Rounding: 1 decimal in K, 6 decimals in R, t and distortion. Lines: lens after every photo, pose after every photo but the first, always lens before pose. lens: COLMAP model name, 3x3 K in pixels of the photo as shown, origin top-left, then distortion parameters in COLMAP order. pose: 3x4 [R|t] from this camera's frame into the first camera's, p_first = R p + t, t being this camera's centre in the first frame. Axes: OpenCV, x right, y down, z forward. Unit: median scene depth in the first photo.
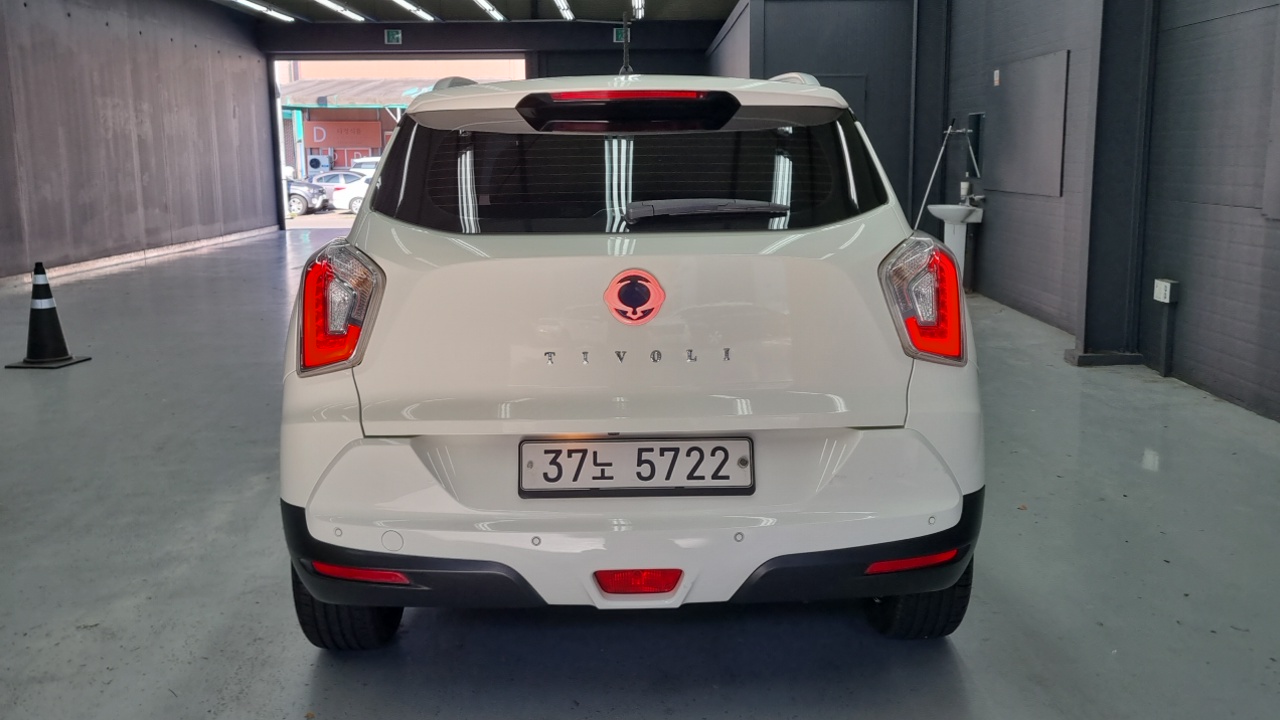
lens RADIAL K [[976.5, 0, 639.9], [0, 976.5, 356.6], [0, 0, 1]] dist [-0.000691, 0.002991]
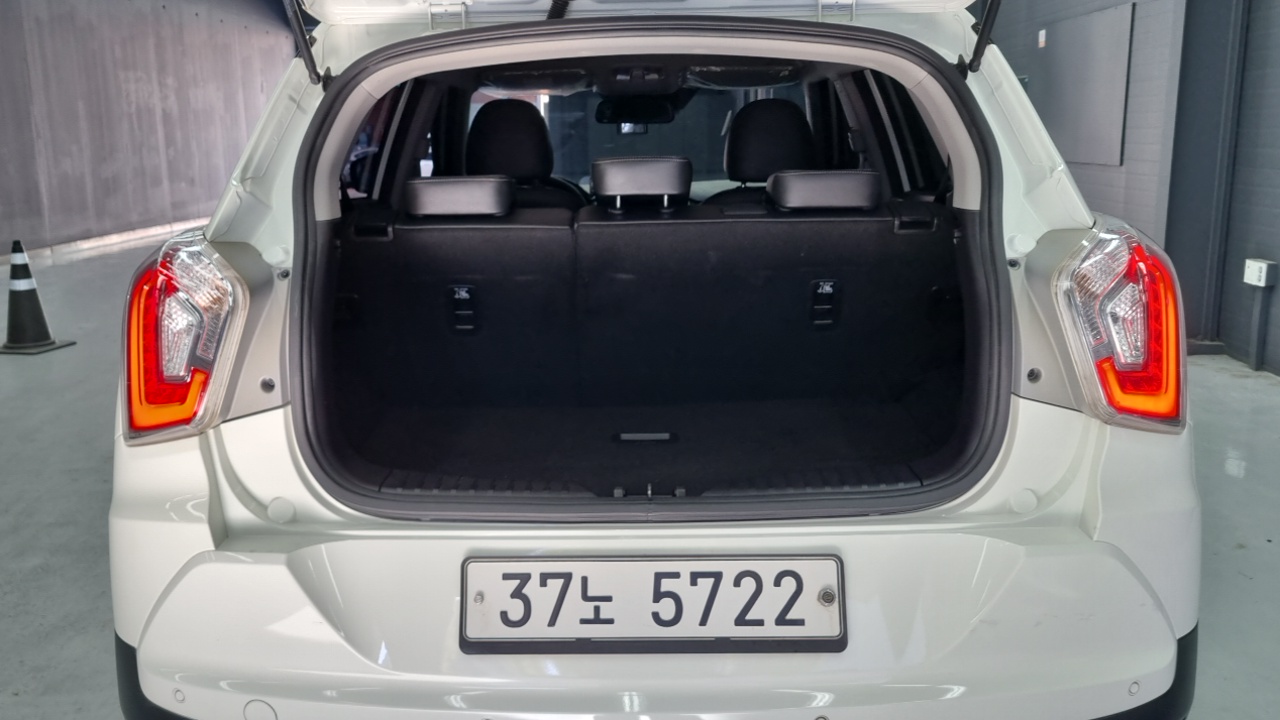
lens RADIAL K [[976.5, 0, 630.1], [0, 976.5, 361.3], [0, 0, 1]] dist [-0.000691, 0.002991]
pose [[0.999537, 0.002115, -0.030360, 0.000978], [-0.001132, 0.999476, 0.032347, -0.058253], [0.030412, -0.032297, 0.999016, 0.391741]]
